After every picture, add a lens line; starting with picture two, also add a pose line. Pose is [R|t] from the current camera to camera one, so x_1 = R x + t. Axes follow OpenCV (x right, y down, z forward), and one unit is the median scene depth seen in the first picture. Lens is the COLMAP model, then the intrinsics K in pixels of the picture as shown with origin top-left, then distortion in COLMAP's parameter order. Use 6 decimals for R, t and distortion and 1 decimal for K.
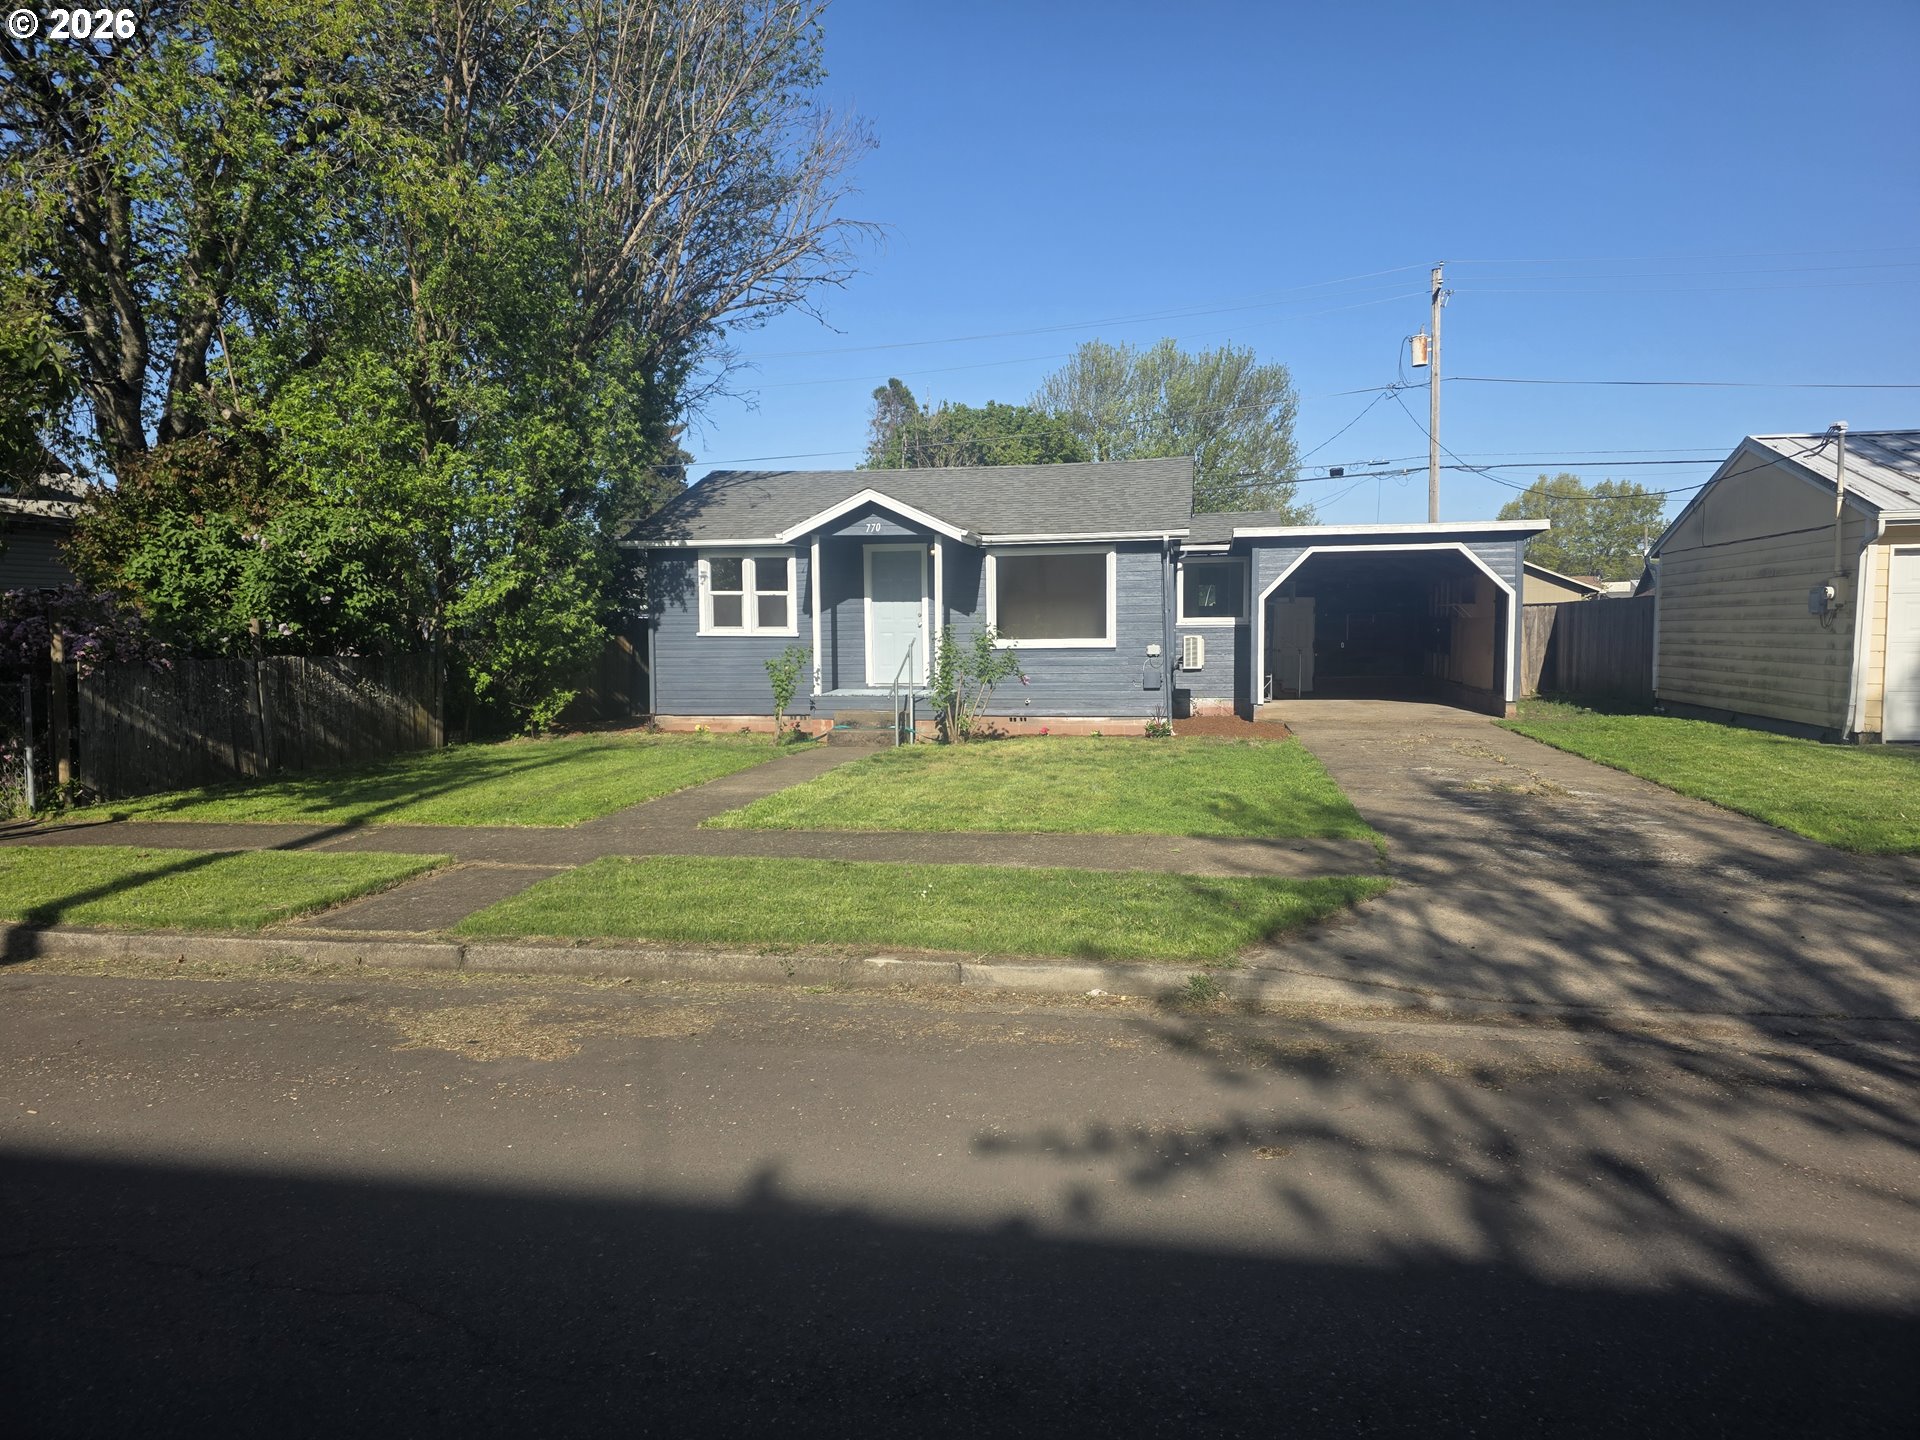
lens RADIAL K [[1293.1, 0, 956.6], [0, 1293.1, 714.5], [0, 0, 1]] dist [0.133530, -0.168700]
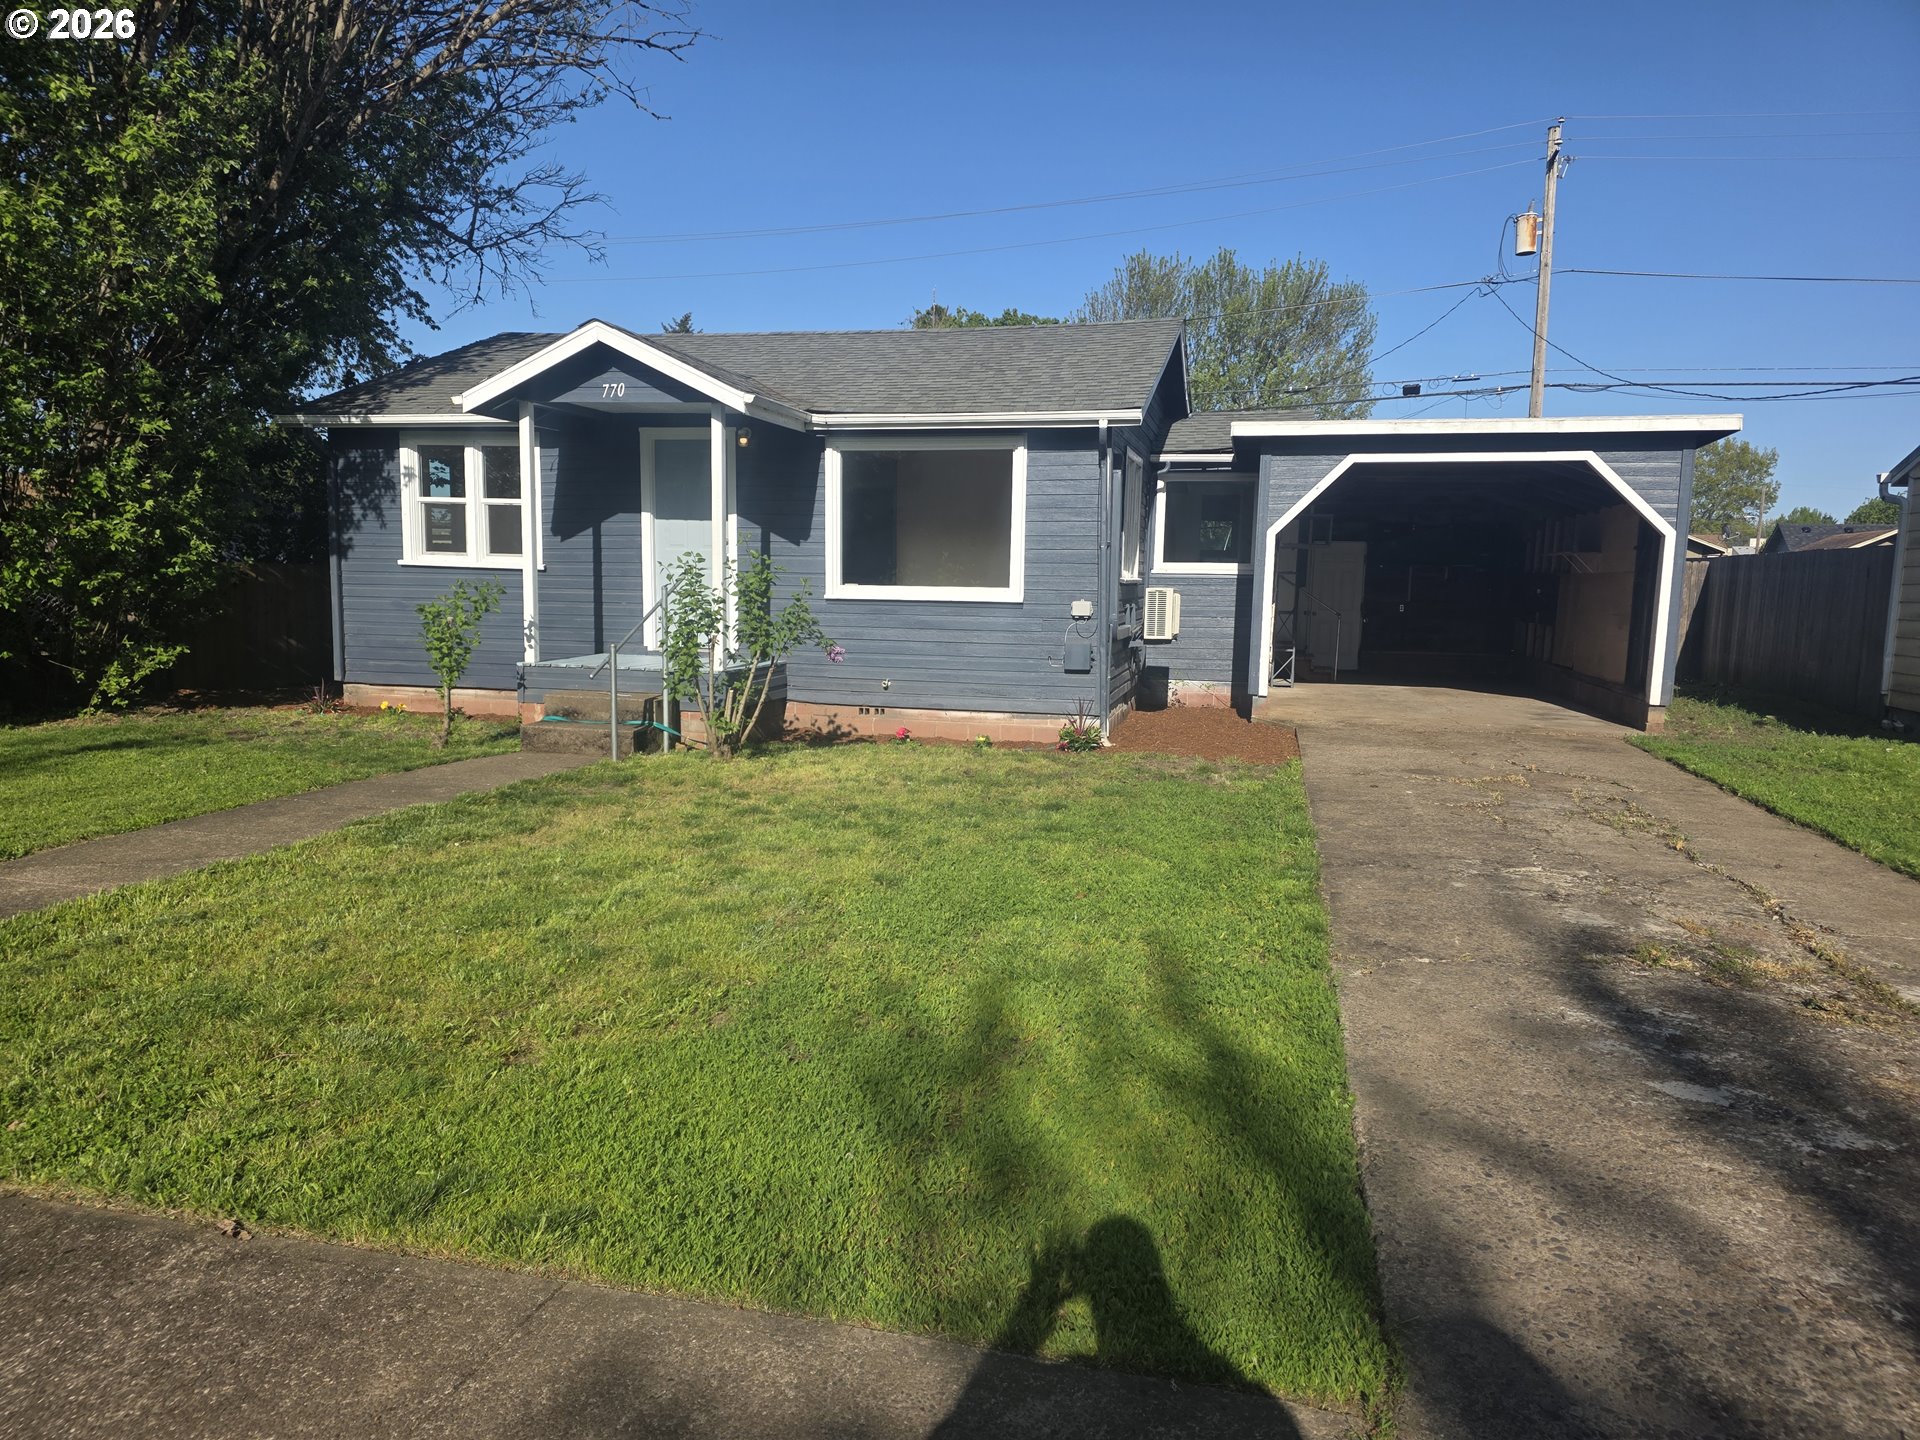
lens RADIAL K [[1309.6, 0, 942.2], [0, 1309.6, 733.9], [0, 0, 1]] dist [0.081240, -0.074398]
pose [[0.997967, 0.034253, -0.053754, 0.112770], [-0.031429, 0.998125, 0.052532, -0.019169], [0.055452, -0.050736, 0.997171, 0.341987]]
